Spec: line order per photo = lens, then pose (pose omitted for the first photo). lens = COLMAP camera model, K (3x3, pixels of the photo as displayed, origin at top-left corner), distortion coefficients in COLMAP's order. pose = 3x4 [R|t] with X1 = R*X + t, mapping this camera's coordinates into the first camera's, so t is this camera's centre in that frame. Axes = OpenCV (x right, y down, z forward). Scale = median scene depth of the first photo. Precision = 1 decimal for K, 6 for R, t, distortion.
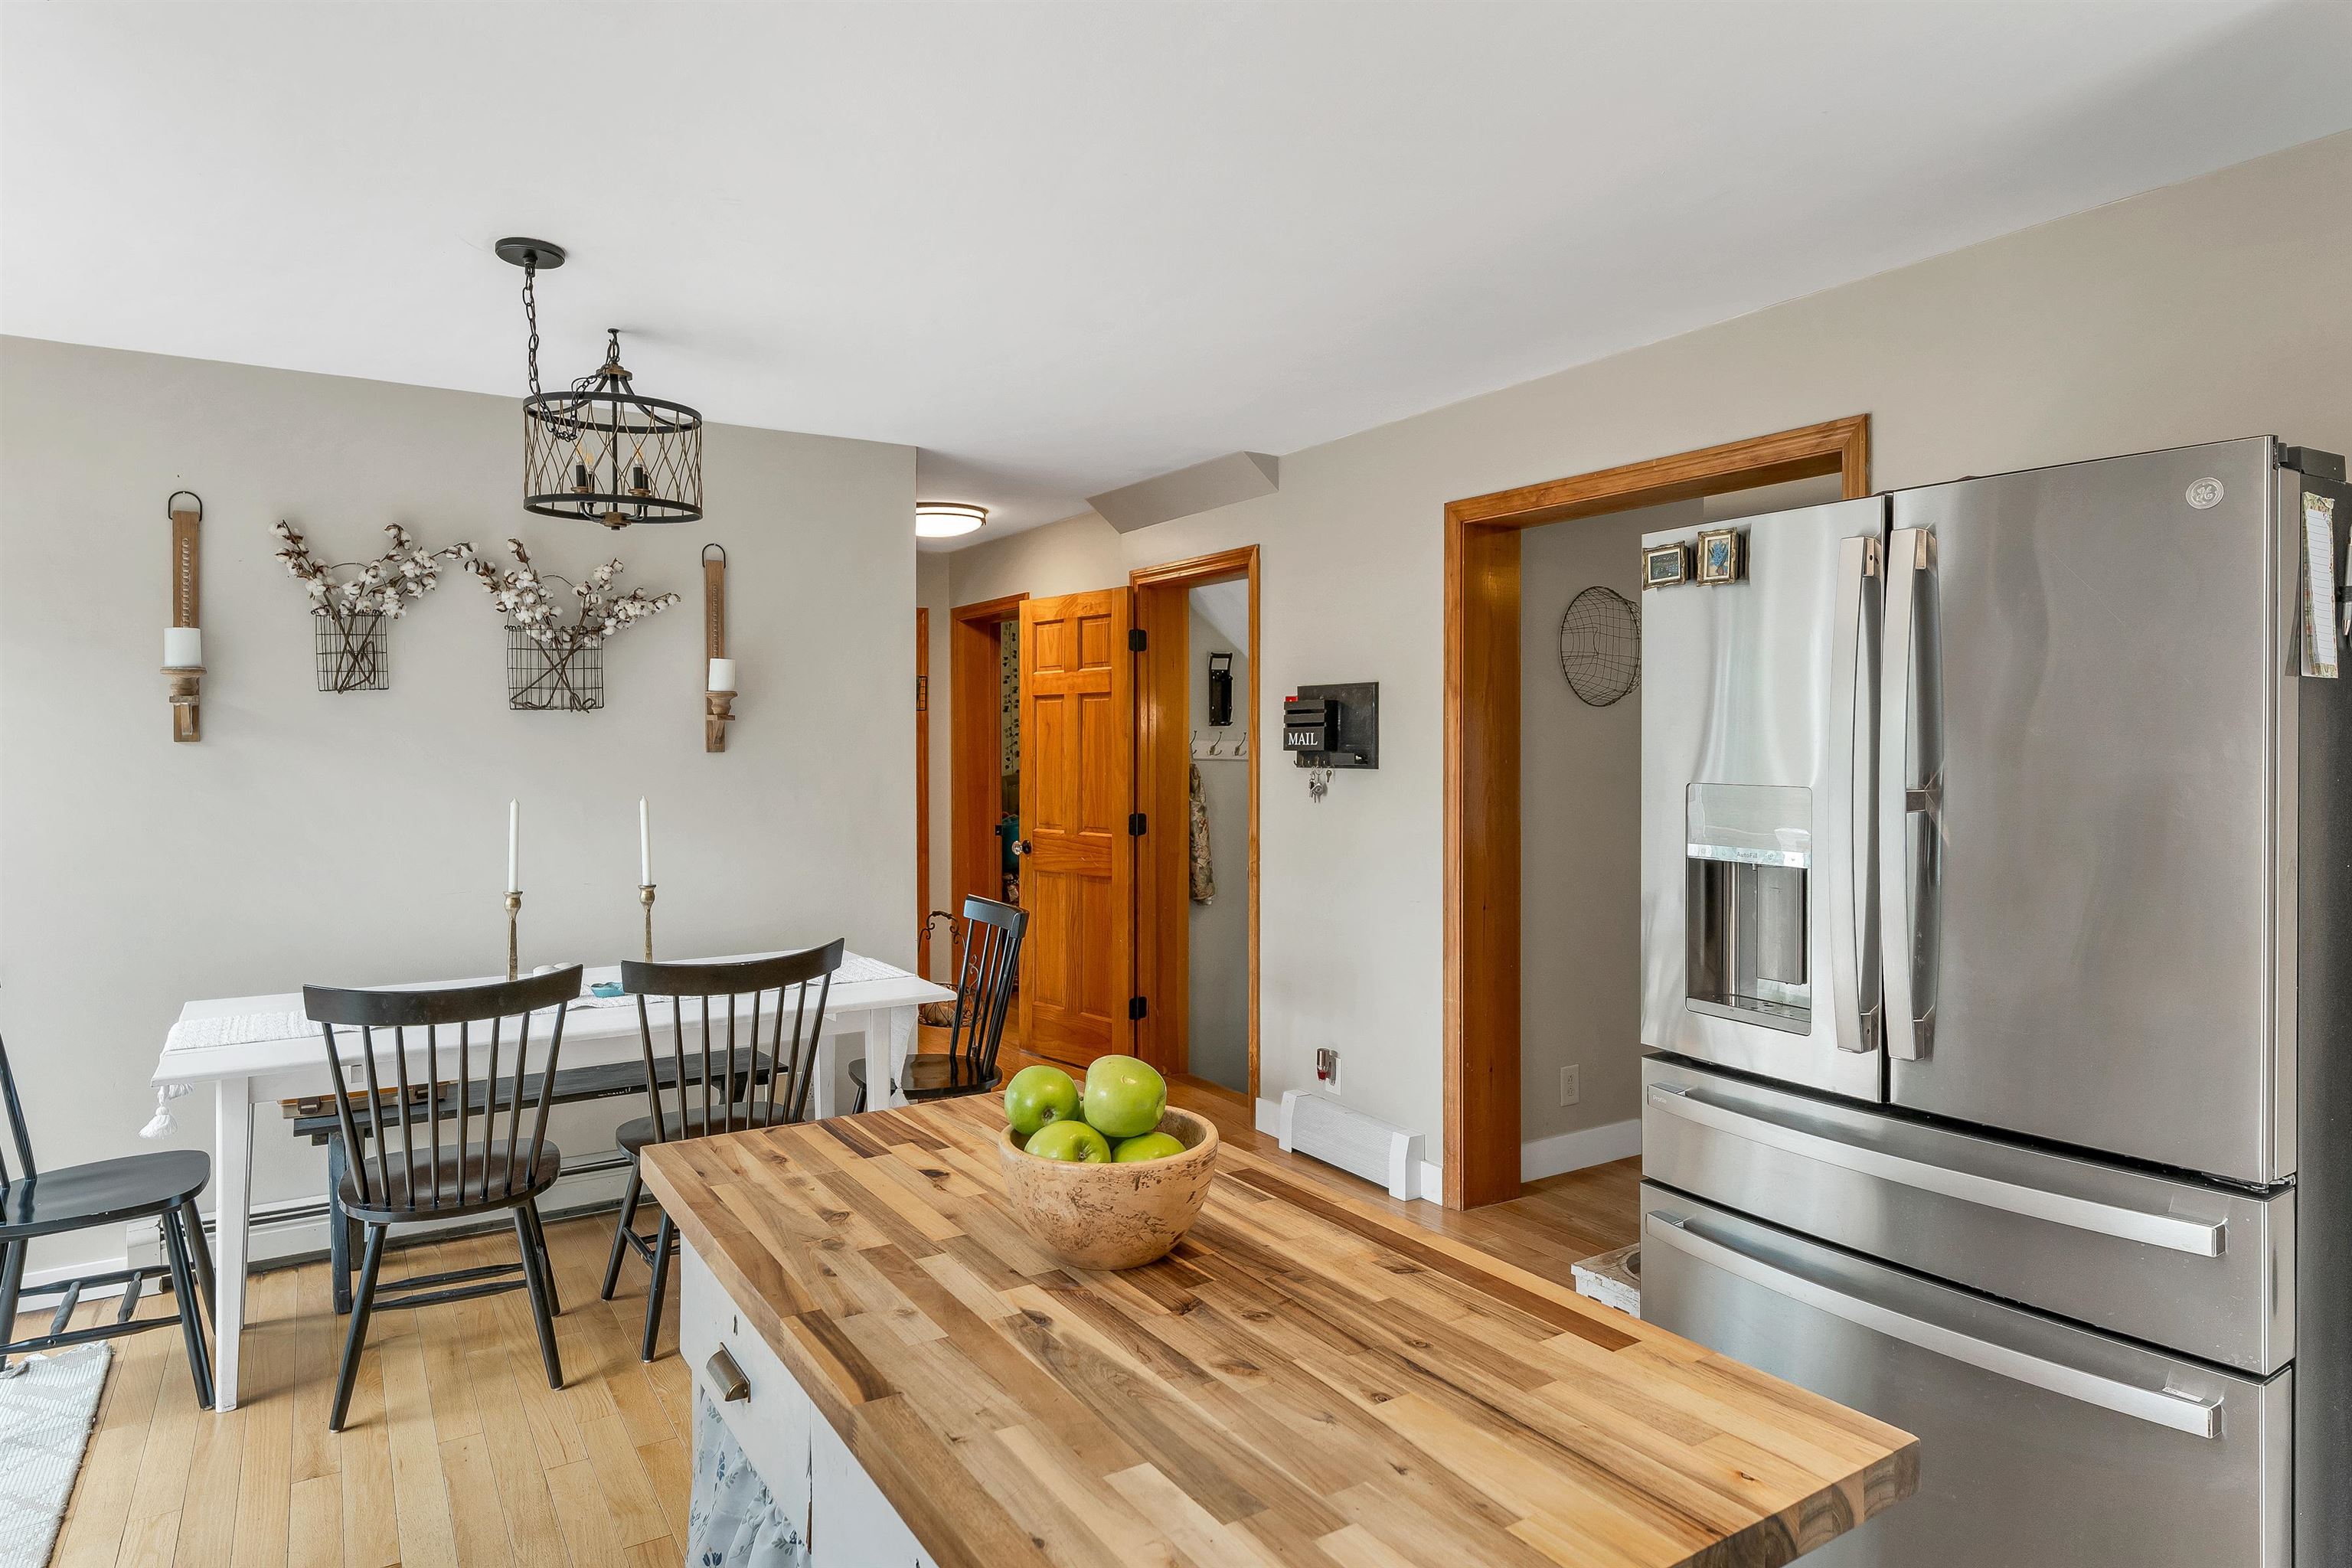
lens RADIAL K [[1340.1, 0, 1147.7], [0, 1340.1, 748.3], [0, 0, 1]] dist [-0.003407, -0.000425]
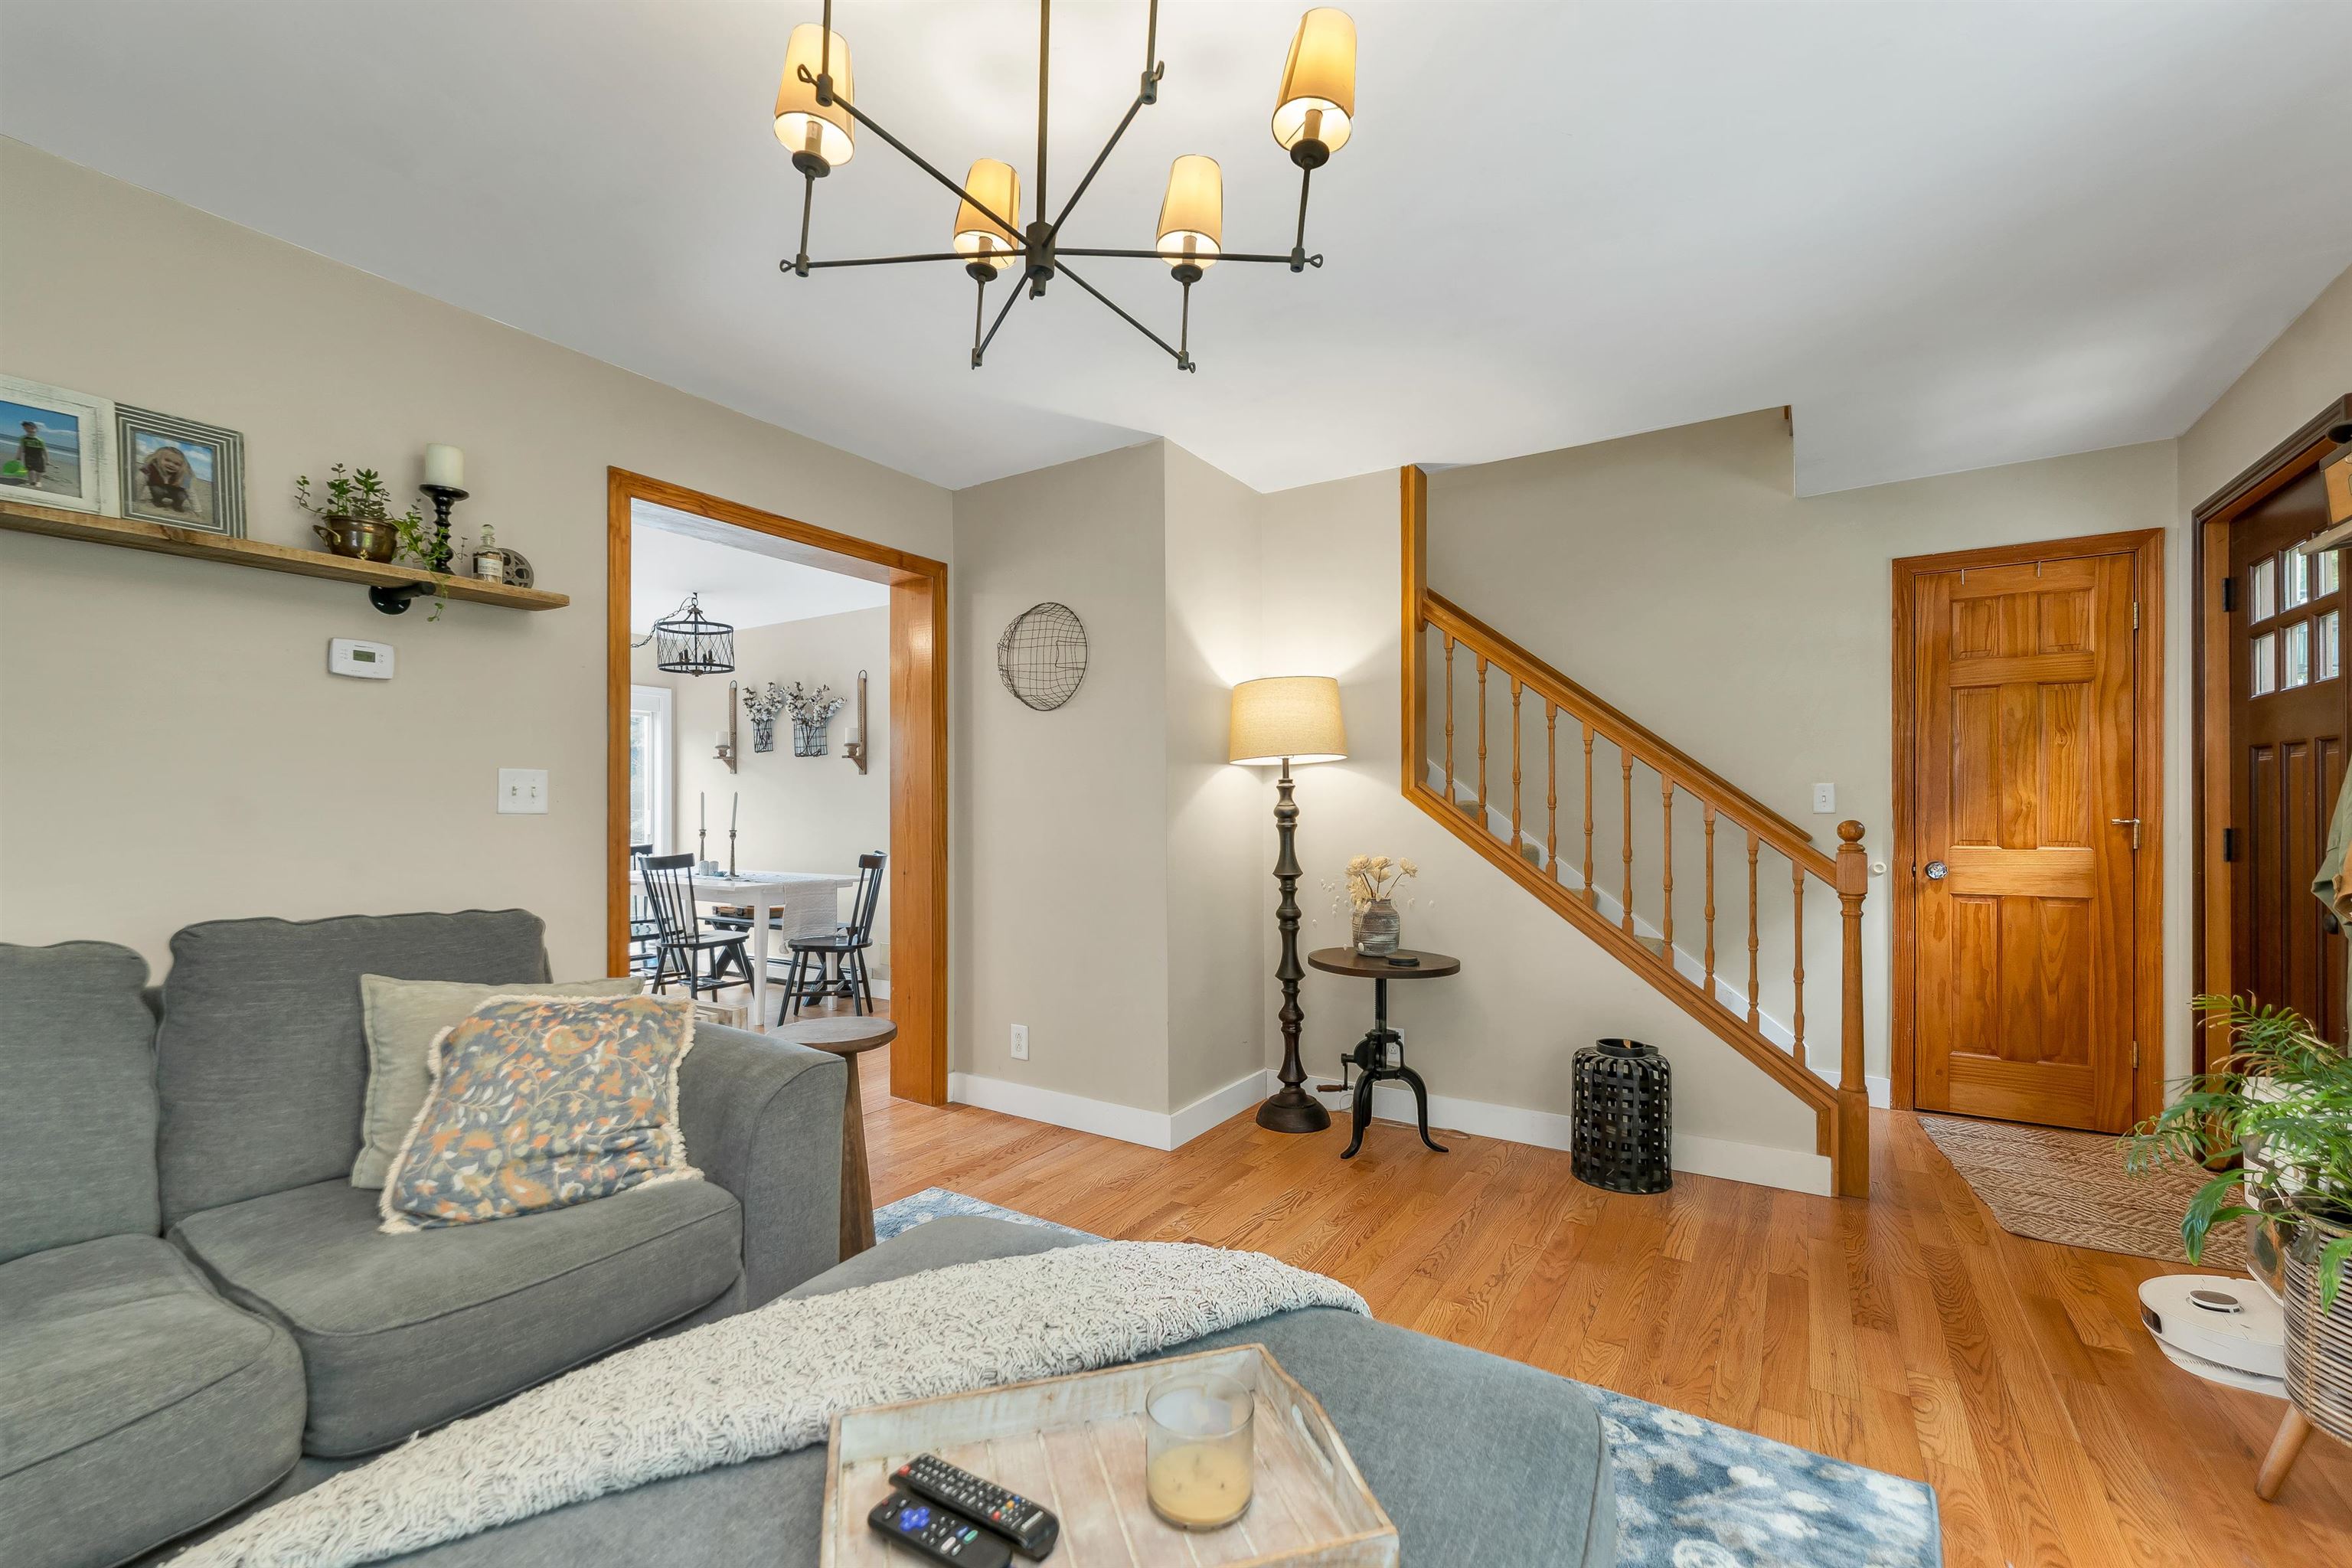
lens RADIAL K [[971.9, 0, 1151.1], [0, 971.9, 802.1], [0, 0, 1]] dist [0.031751, 0.000000]
pose [[0.412879, -0.005560, -0.910769, 1.444674], [0.000192, 0.999982, -0.006017, 0.065295], [0.910786, 0.002309, 0.412873, 0.972587]]
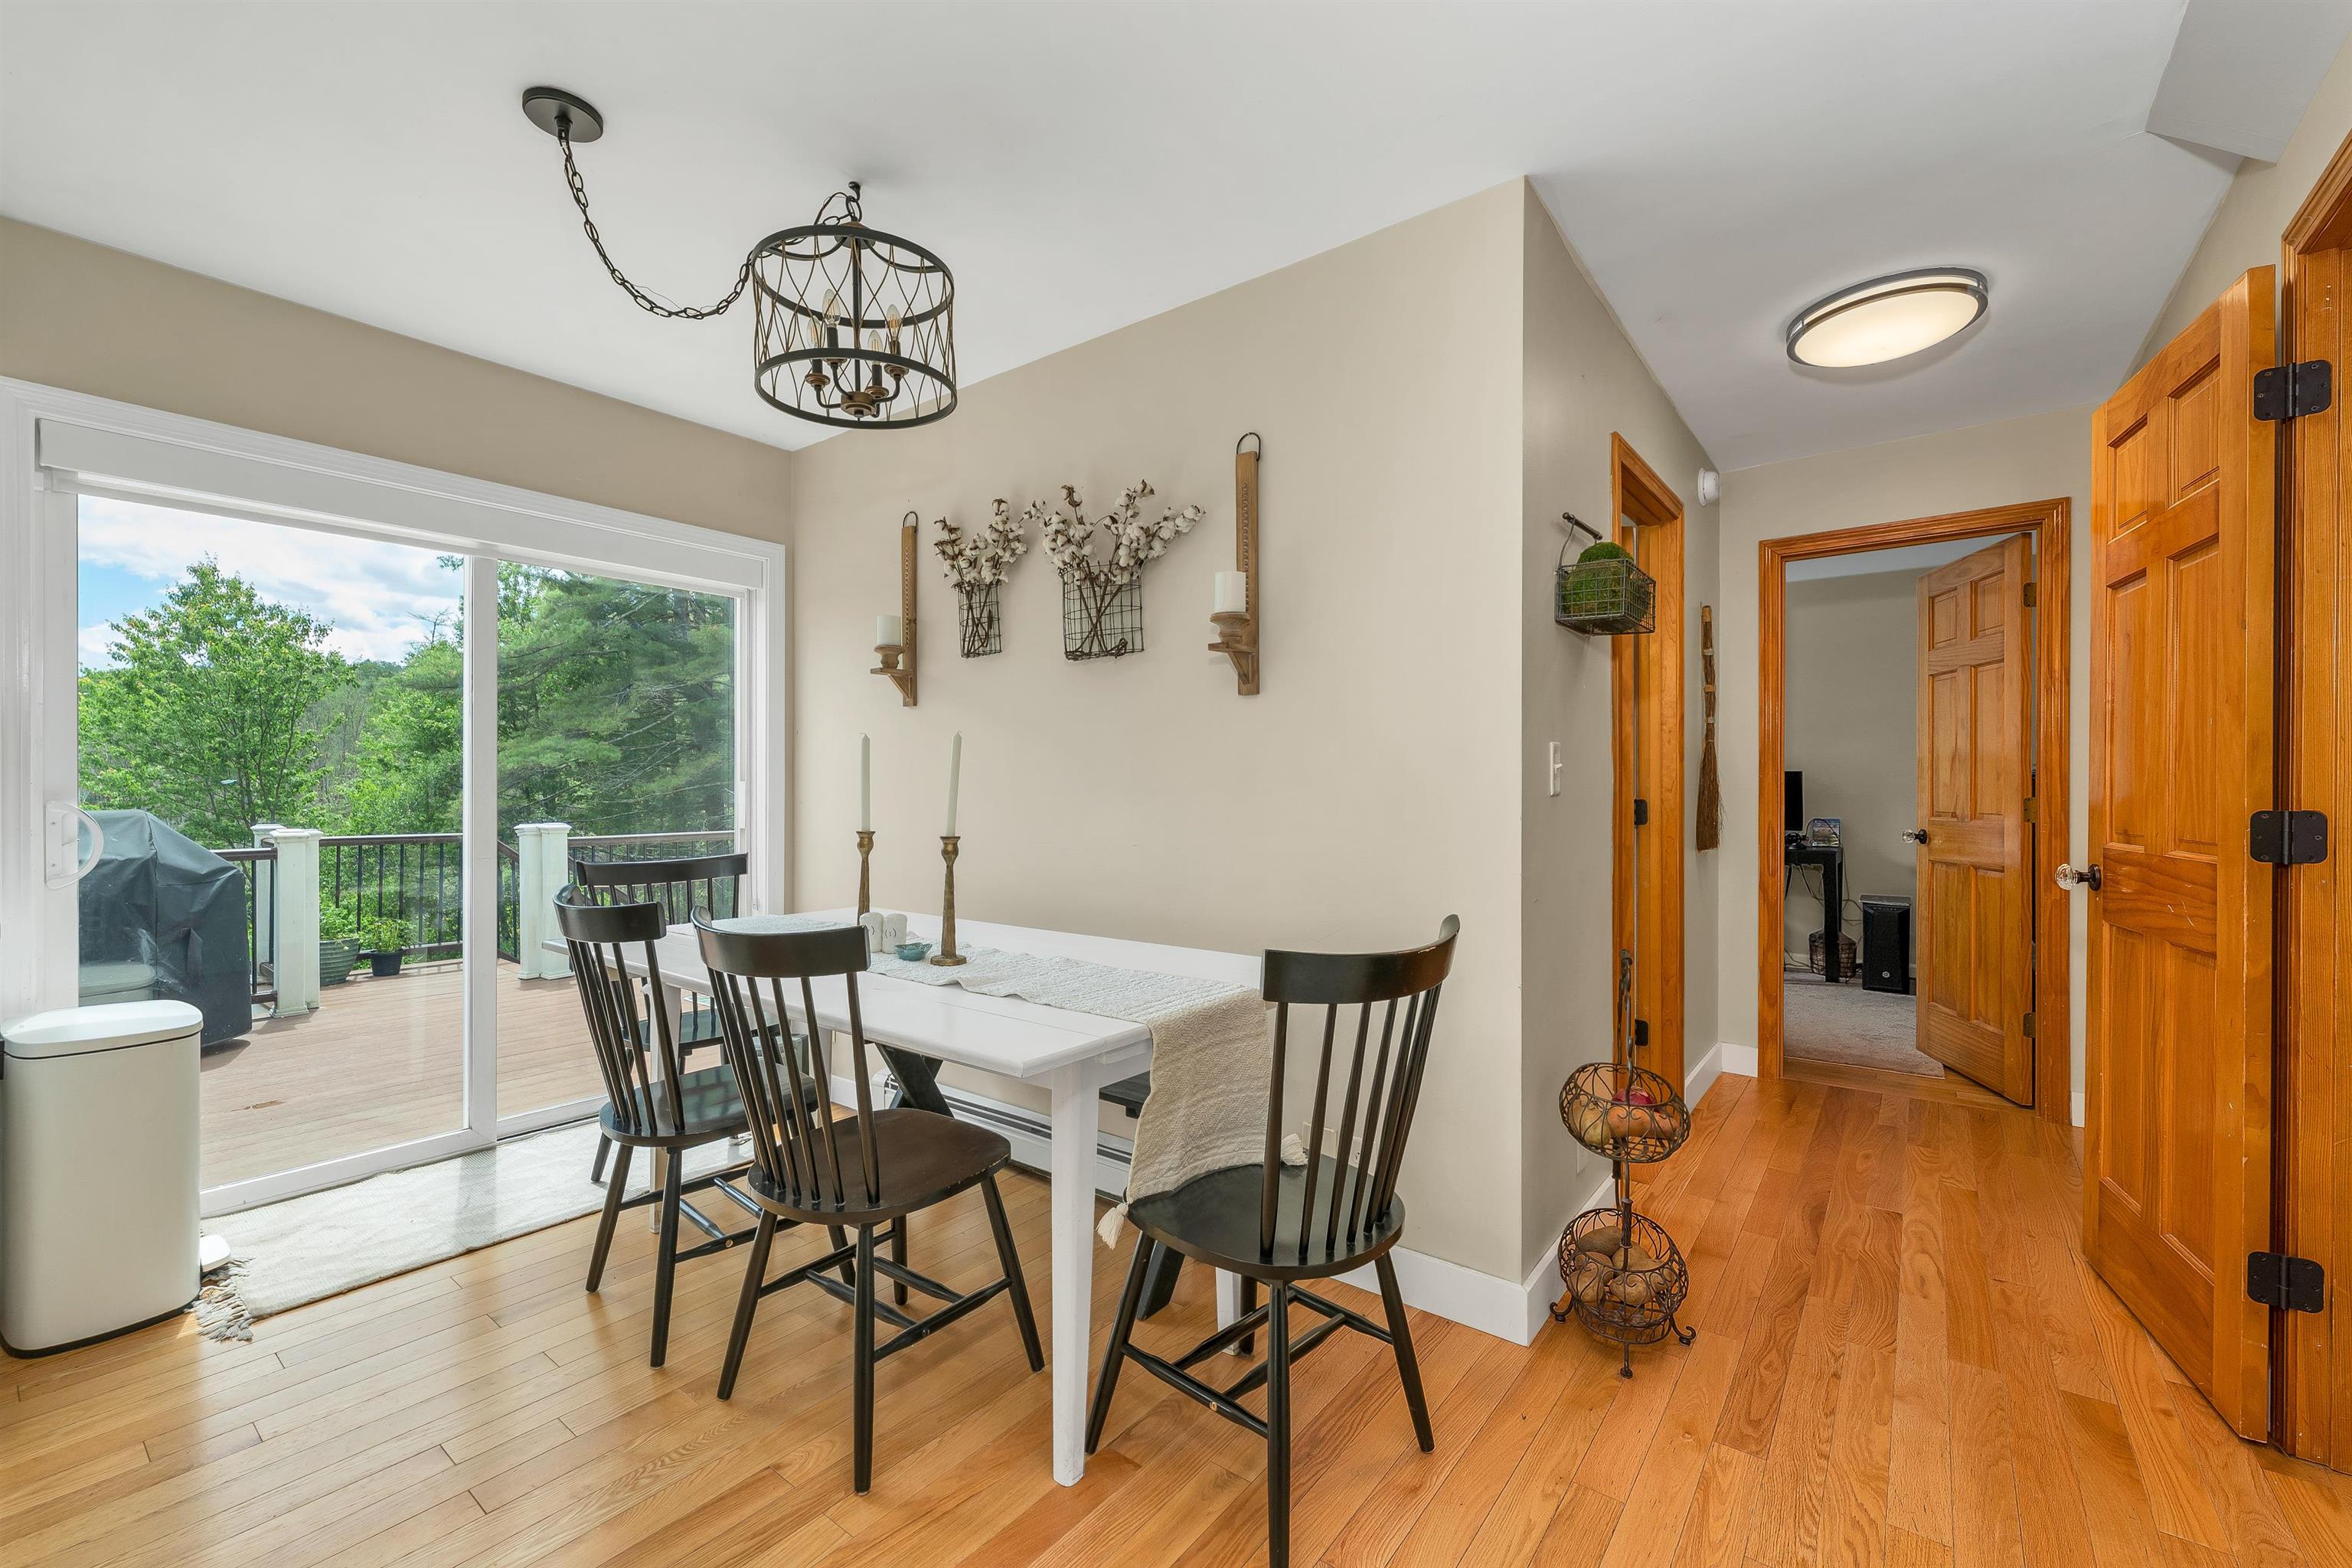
lens RADIAL K [[976.8, 0, 1176.0], [0, 976.8, 784.0], [0, 0, 1]] dist [0.002913, 0.000047]
pose [[0.354715, -0.000515, -0.934974, 0.250545], [-0.006898, 0.999971, -0.003168, 0.071290], [0.934949, 0.007573, 0.354701, 0.926456]]
